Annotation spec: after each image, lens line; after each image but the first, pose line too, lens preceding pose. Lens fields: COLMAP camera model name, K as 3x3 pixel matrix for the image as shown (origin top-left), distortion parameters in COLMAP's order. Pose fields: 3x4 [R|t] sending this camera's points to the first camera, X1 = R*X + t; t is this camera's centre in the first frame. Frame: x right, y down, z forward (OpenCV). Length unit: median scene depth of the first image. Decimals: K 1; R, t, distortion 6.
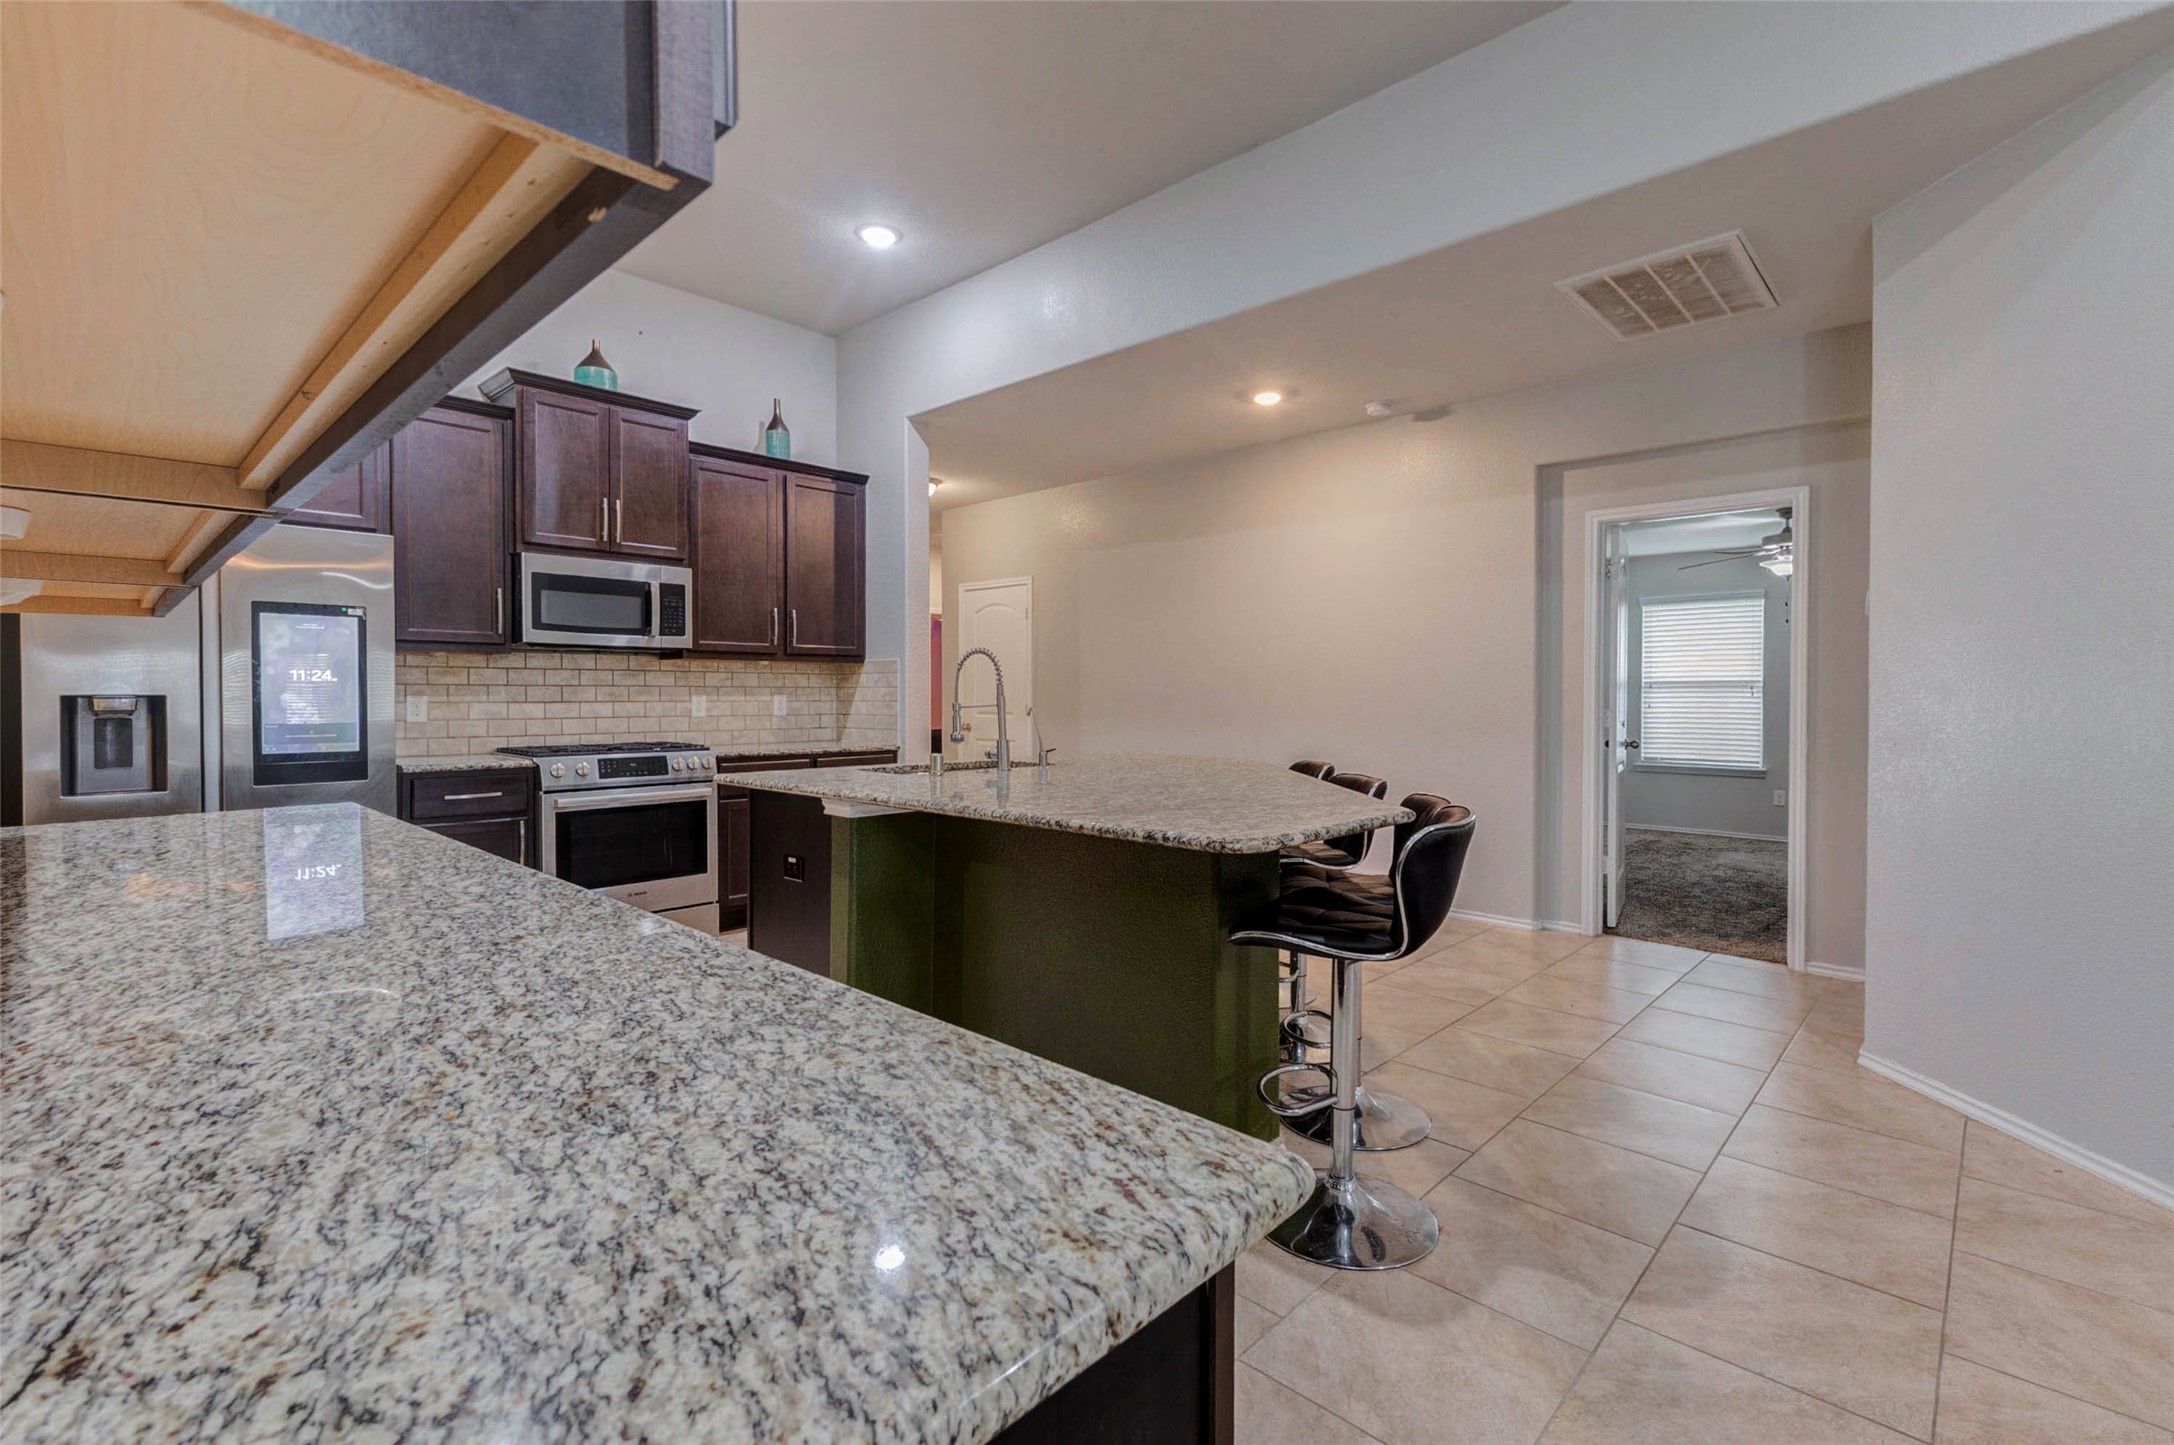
lens RADIAL K [[961.3, 0, 1095.1], [0, 961.3, 706.6], [0, 0, 1]] dist [0.001056, -0.000407]
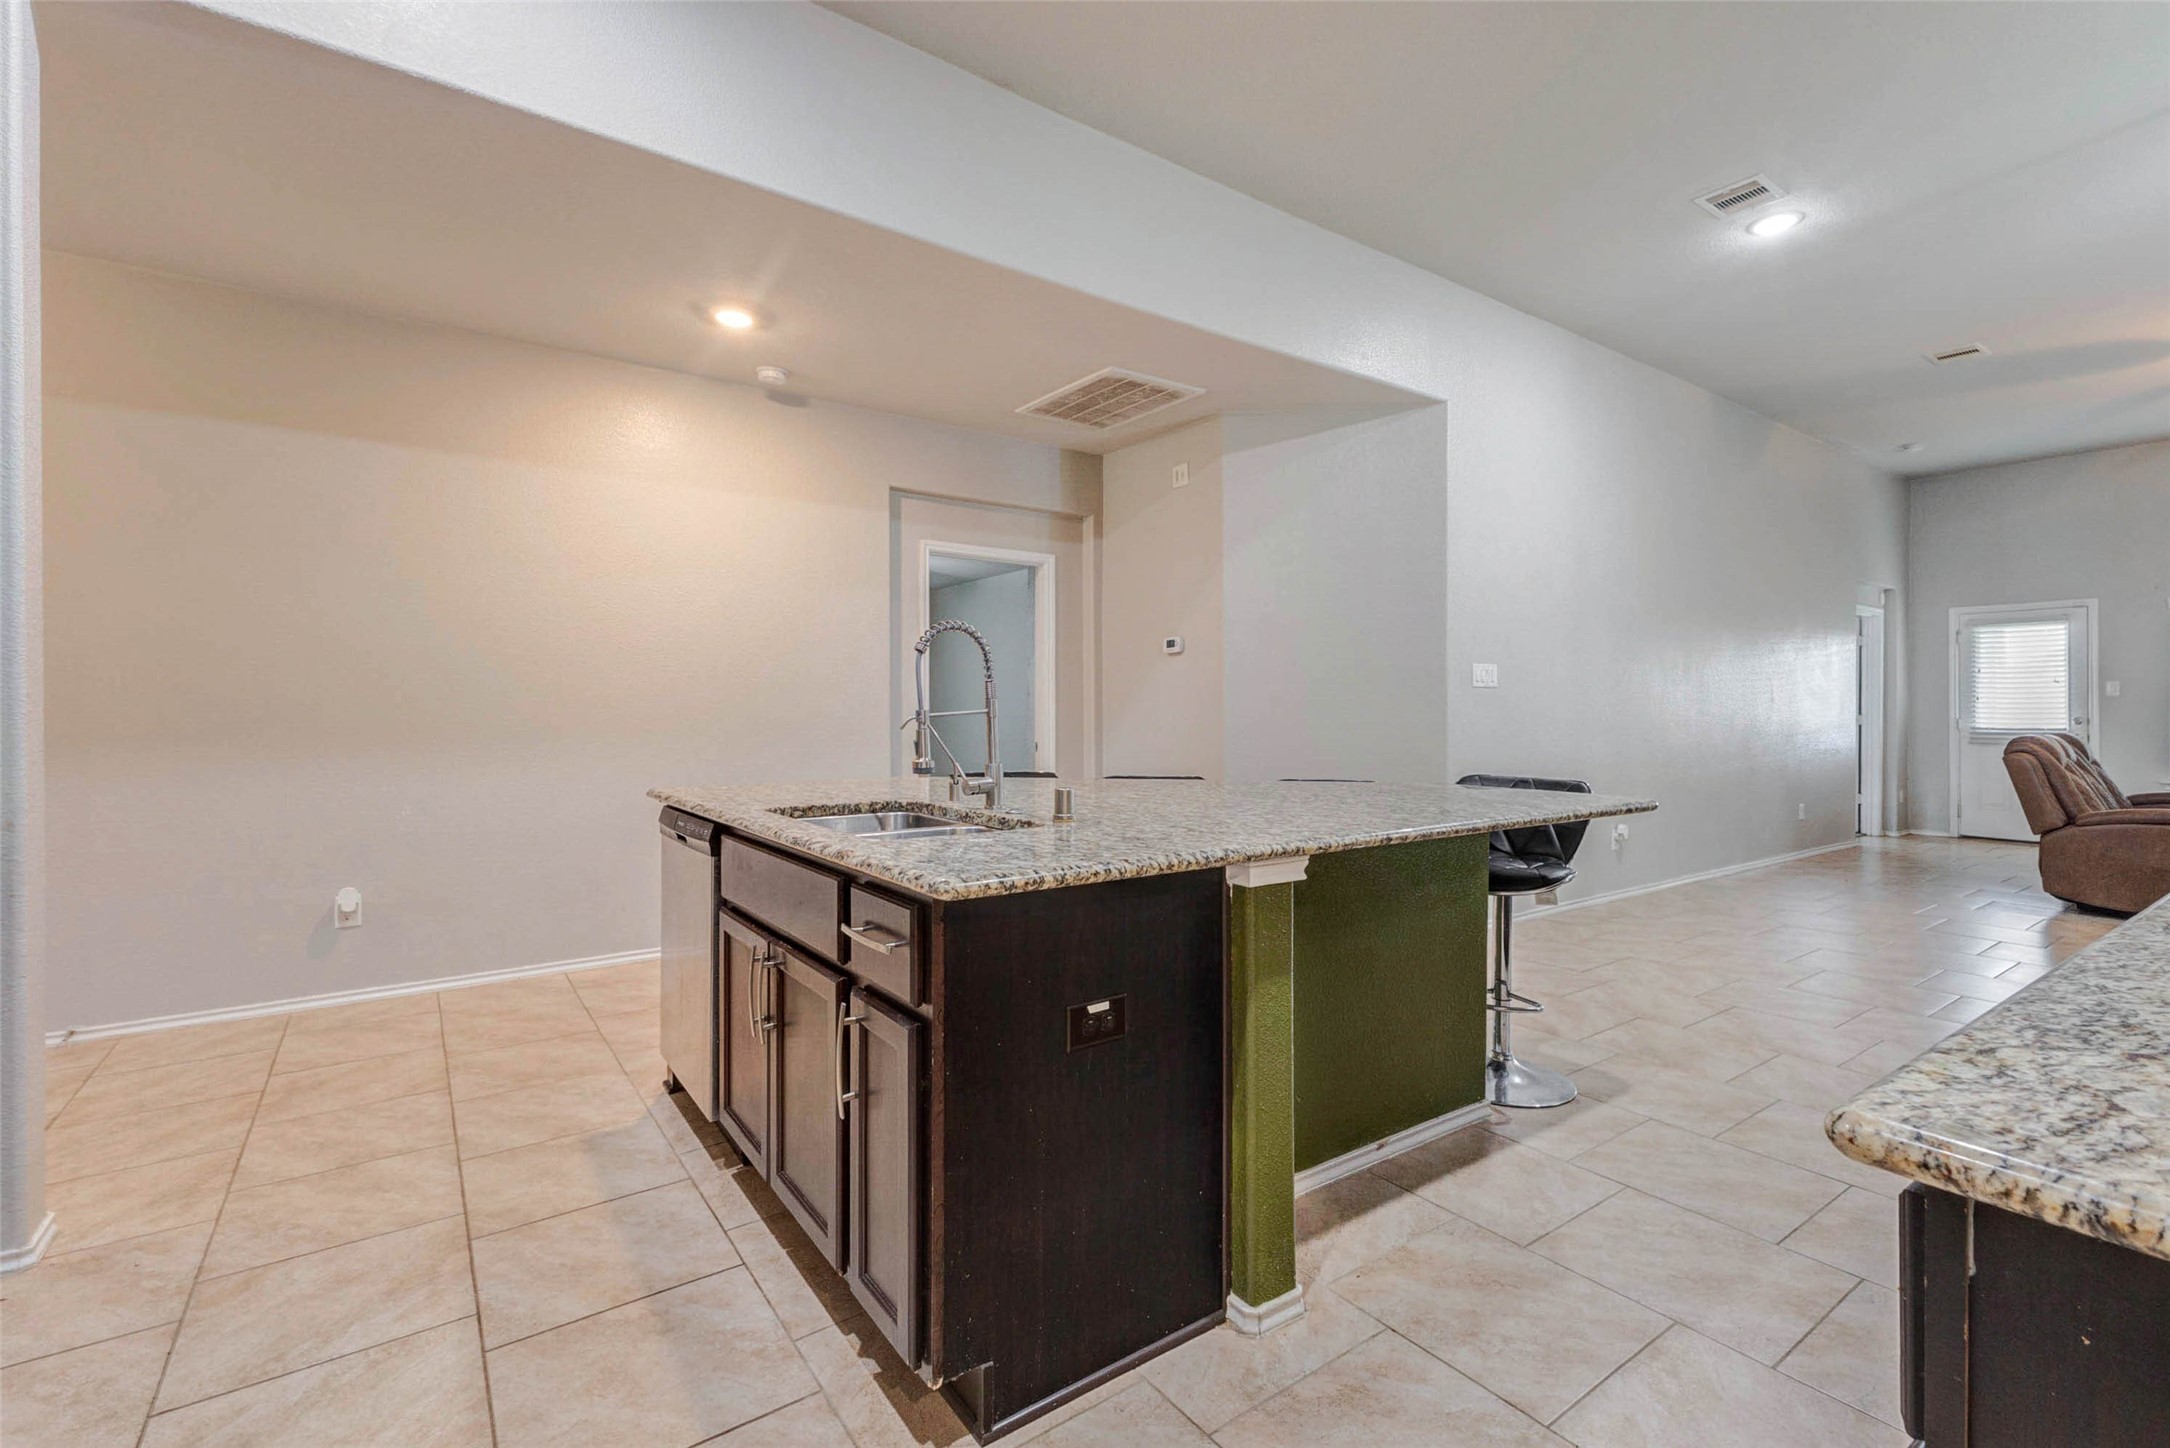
lens RADIAL K [[953.3, 0, 1100.0], [0, 953.3, 703.6], [0, 0, 1]] dist [0.012025, 0.000230]
pose [[0.187076, 0.004544, 0.982335, -0.555785], [0.011604, 0.999909, -0.006835, -0.001027], [-0.982277, 0.012678, 0.187006, 0.607721]]
